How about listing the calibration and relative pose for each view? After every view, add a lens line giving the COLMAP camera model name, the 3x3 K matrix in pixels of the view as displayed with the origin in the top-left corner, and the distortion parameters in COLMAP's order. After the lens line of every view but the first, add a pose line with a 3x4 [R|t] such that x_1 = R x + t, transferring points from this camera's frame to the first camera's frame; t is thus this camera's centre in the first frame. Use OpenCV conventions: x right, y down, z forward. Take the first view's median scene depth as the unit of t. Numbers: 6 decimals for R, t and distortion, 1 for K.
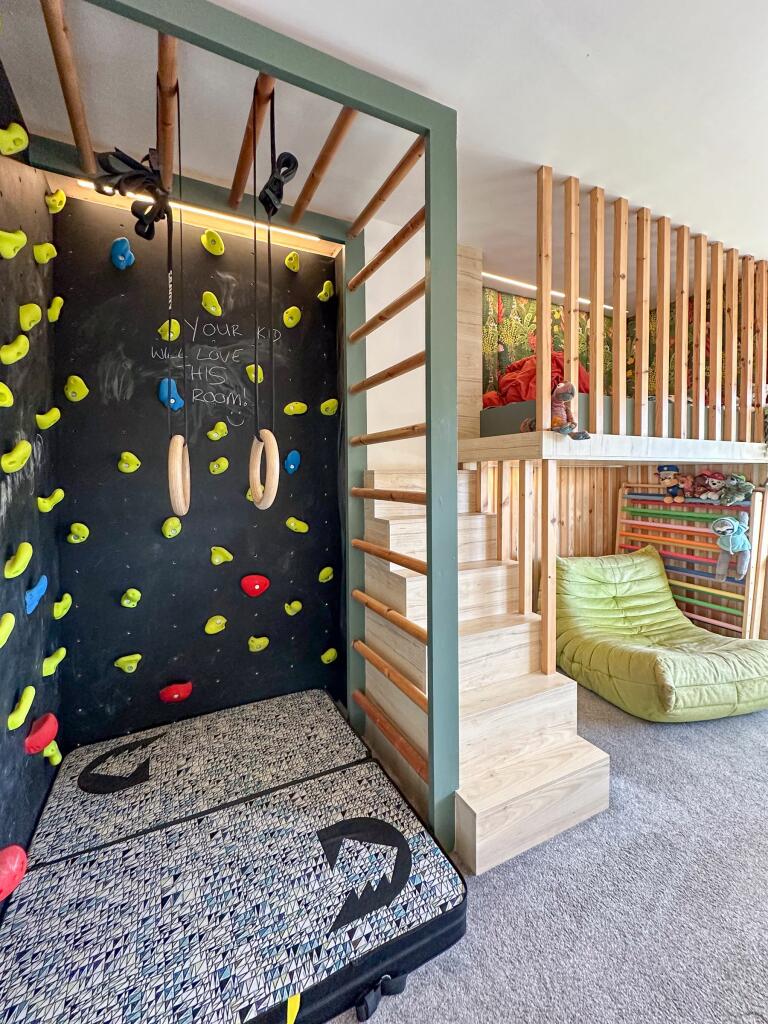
lens RADIAL K [[415.0, 0, 341.5], [0, 415.0, 487.5], [0, 0, 1]] dist [-0.000962, 0.000287]
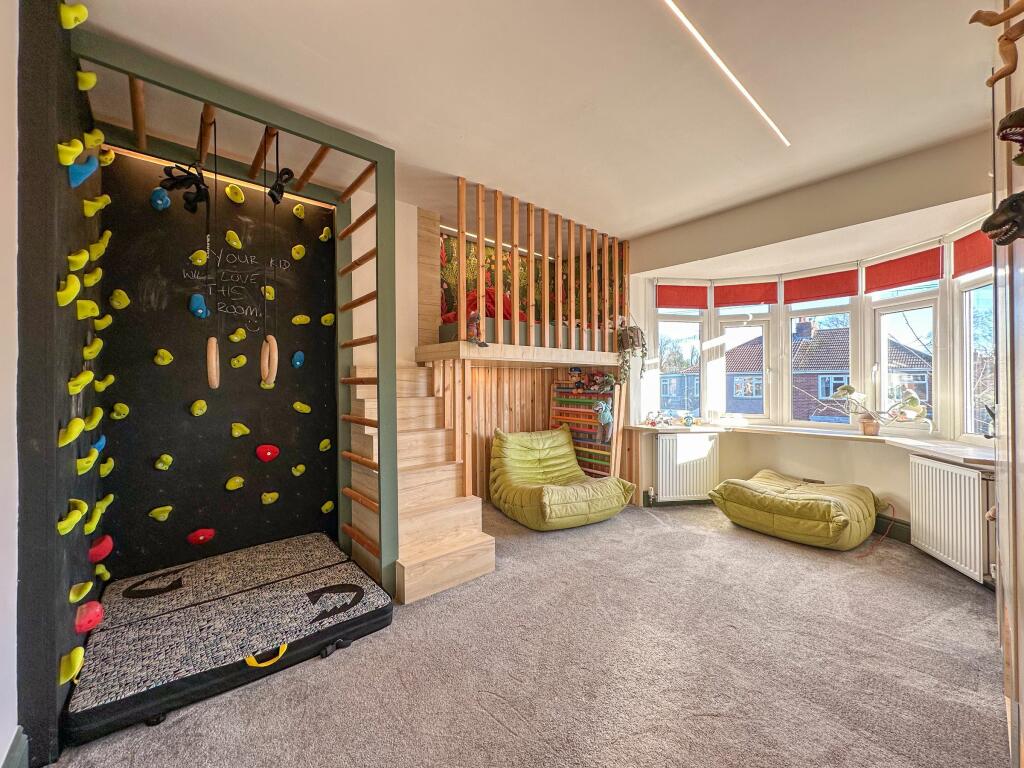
lens RADIAL K [[415.0, 0, 455.7], [0, 415.0, 388.0], [0, 0, 1]] dist [-0.000962, 0.000287]
pose [[0.979314, 0.002480, 0.202330, 0.127677], [0.000938, 0.999859, -0.016796, 0.061776], [-0.202343, 0.016638, 0.979173, -0.482763]]
